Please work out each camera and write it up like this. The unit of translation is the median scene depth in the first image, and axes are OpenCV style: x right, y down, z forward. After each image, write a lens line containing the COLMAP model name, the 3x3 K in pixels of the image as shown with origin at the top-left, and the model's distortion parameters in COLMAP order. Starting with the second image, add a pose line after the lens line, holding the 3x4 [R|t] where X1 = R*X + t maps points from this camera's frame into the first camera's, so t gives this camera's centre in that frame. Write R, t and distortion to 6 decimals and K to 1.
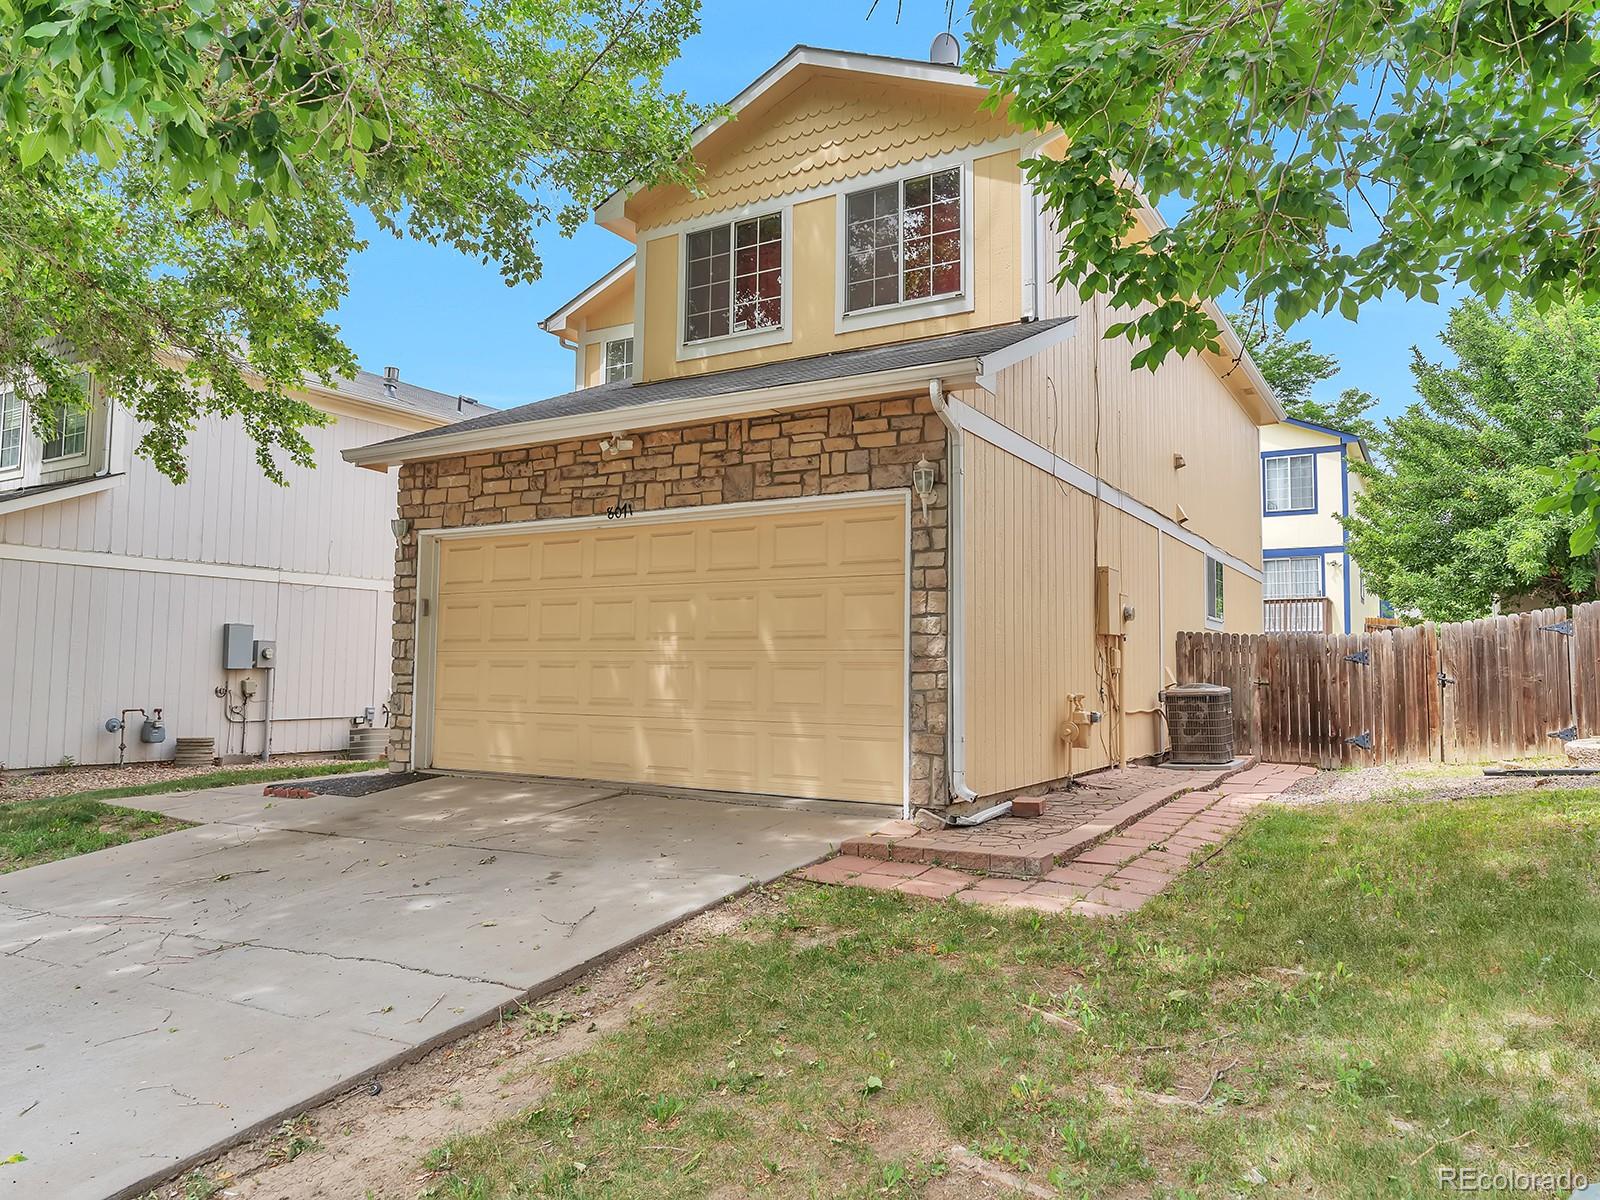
lens RADIAL K [[1088.6, 0, 800.0], [0, 1088.6, 600.0], [0, 0, 1]] dist [-0.007289, -0.000481]
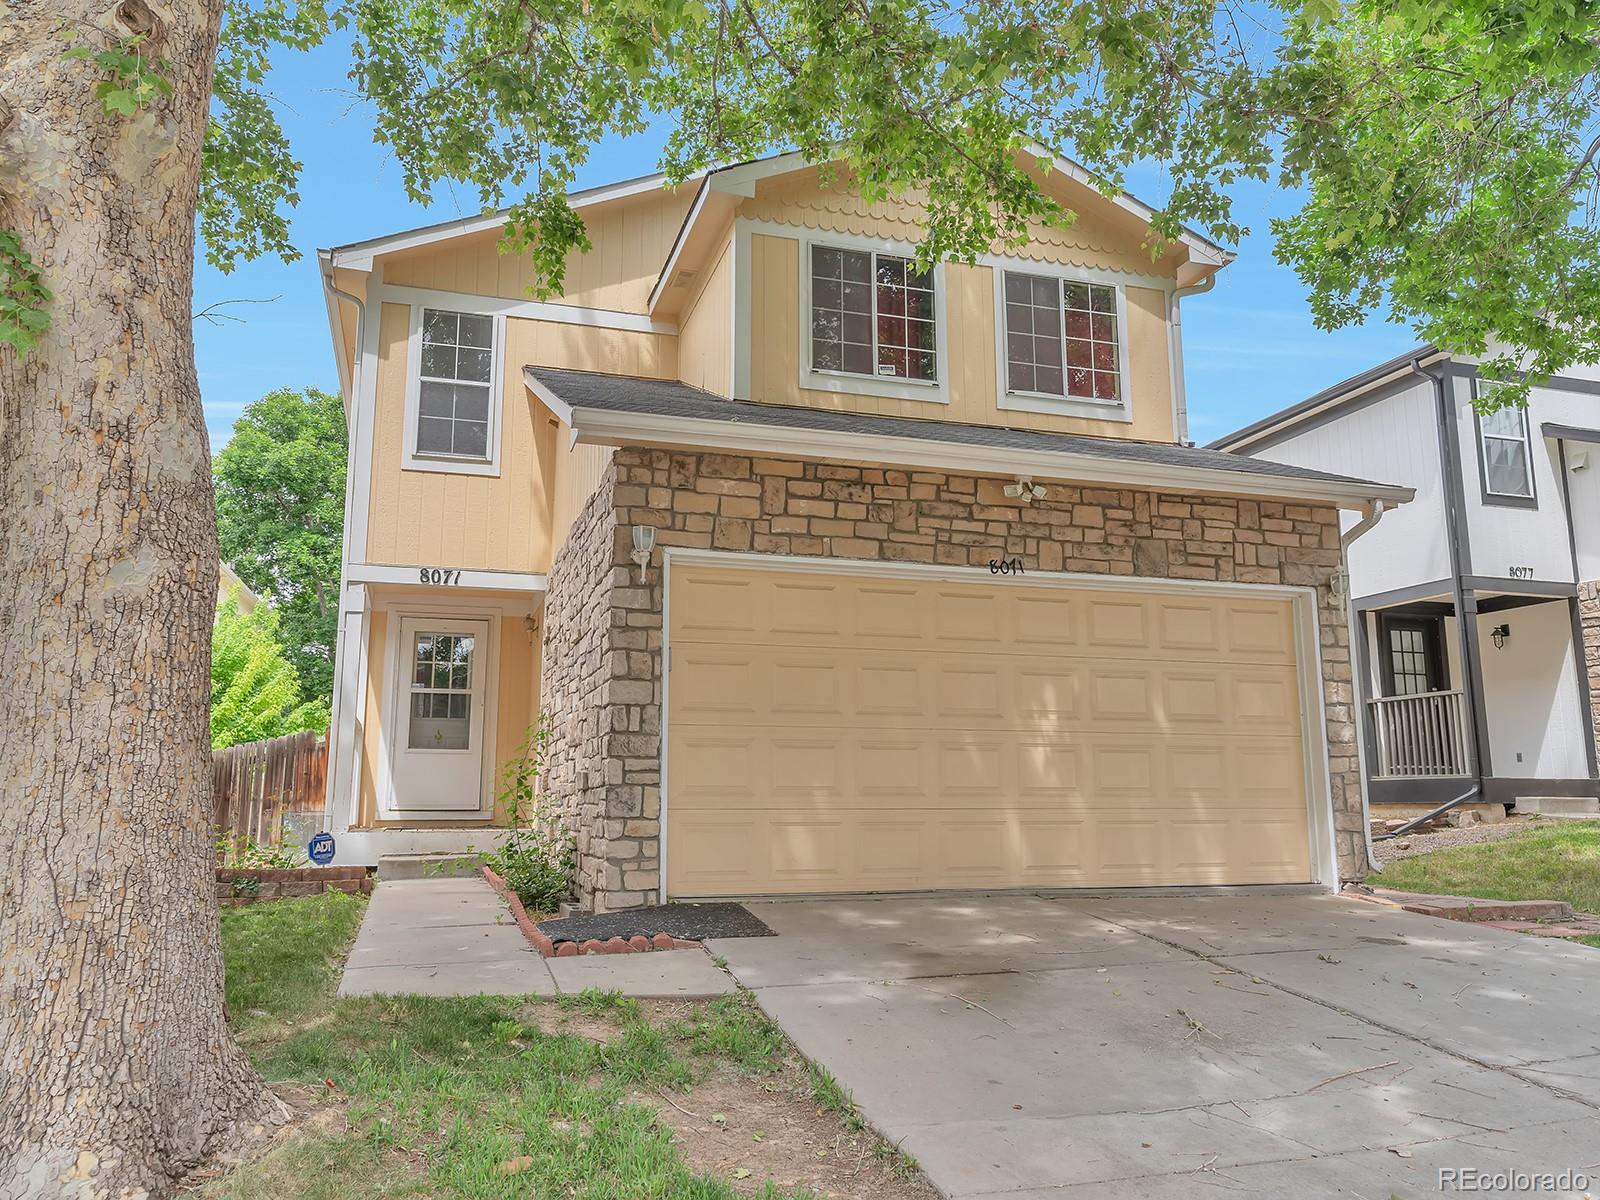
lens RADIAL K [[1213.3, 0, 800.0], [0, 1213.3, 600.0], [0, 0, 1]] dist [0.002558, -0.000133]
pose [[0.666970, 0.114071, 0.736301, -0.978162], [-0.043306, 0.992475, -0.114531, 0.061629], [-0.743825, 0.044503, 0.666891, 0.485435]]
